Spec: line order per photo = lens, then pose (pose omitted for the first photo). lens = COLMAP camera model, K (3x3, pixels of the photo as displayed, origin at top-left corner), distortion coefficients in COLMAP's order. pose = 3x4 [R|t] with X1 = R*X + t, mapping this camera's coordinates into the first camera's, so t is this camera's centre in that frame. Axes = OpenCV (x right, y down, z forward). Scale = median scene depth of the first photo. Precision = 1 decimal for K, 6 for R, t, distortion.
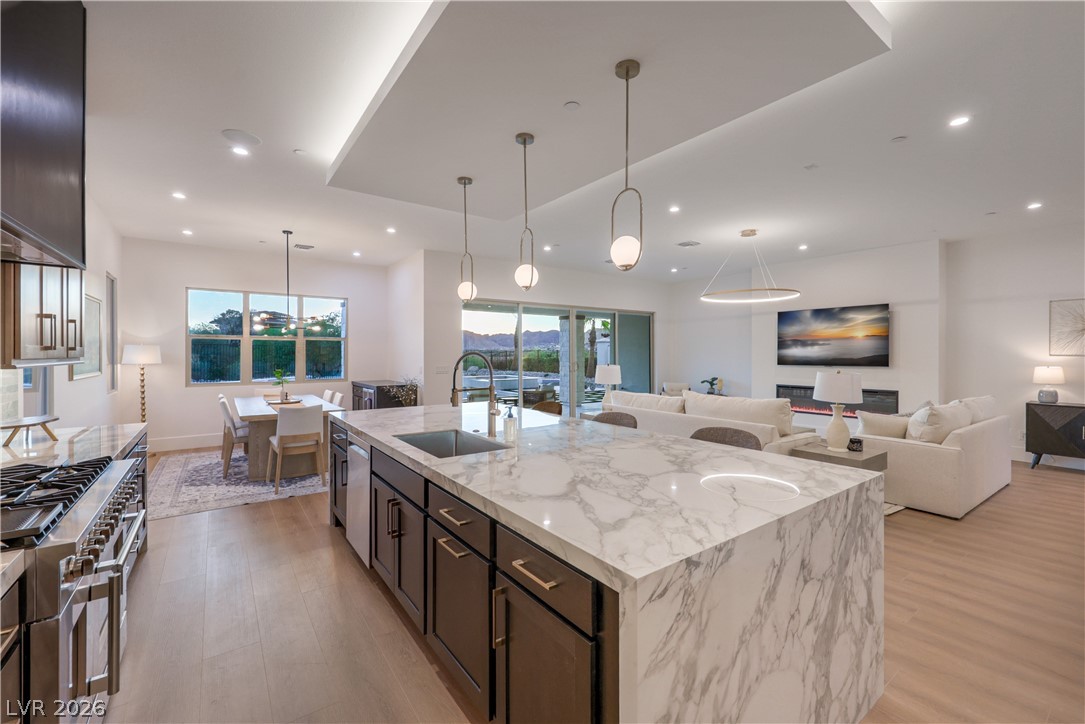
lens RADIAL K [[448.3, 0, 549.3], [0, 448.3, 355.3], [0, 0, 1]] dist [-0.000716, 0.000124]
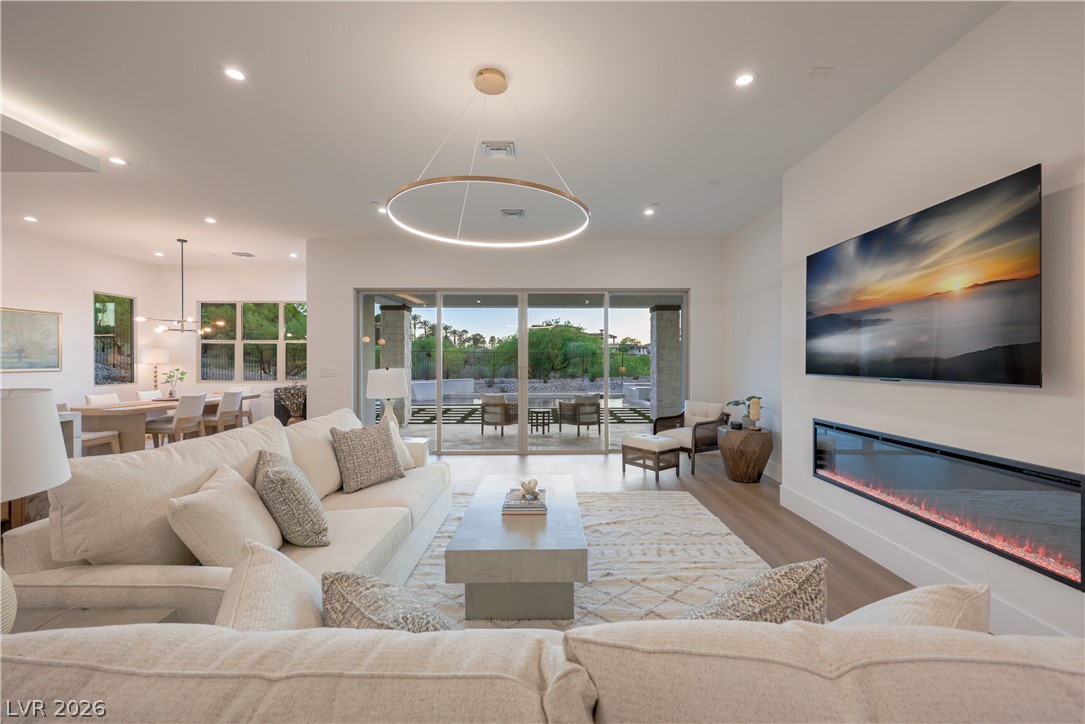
lens RADIAL K [[439.3, 0, 546.9], [0, 439.3, 360.5], [0, 0, 1]] dist [0.000518, 0.000010]
pose [[0.813666, 0.000991, -0.581332, 0.635598], [-0.001517, 0.999999, -0.000418, 0.009548], [0.581331, 0.001222, 0.813666, 0.564198]]
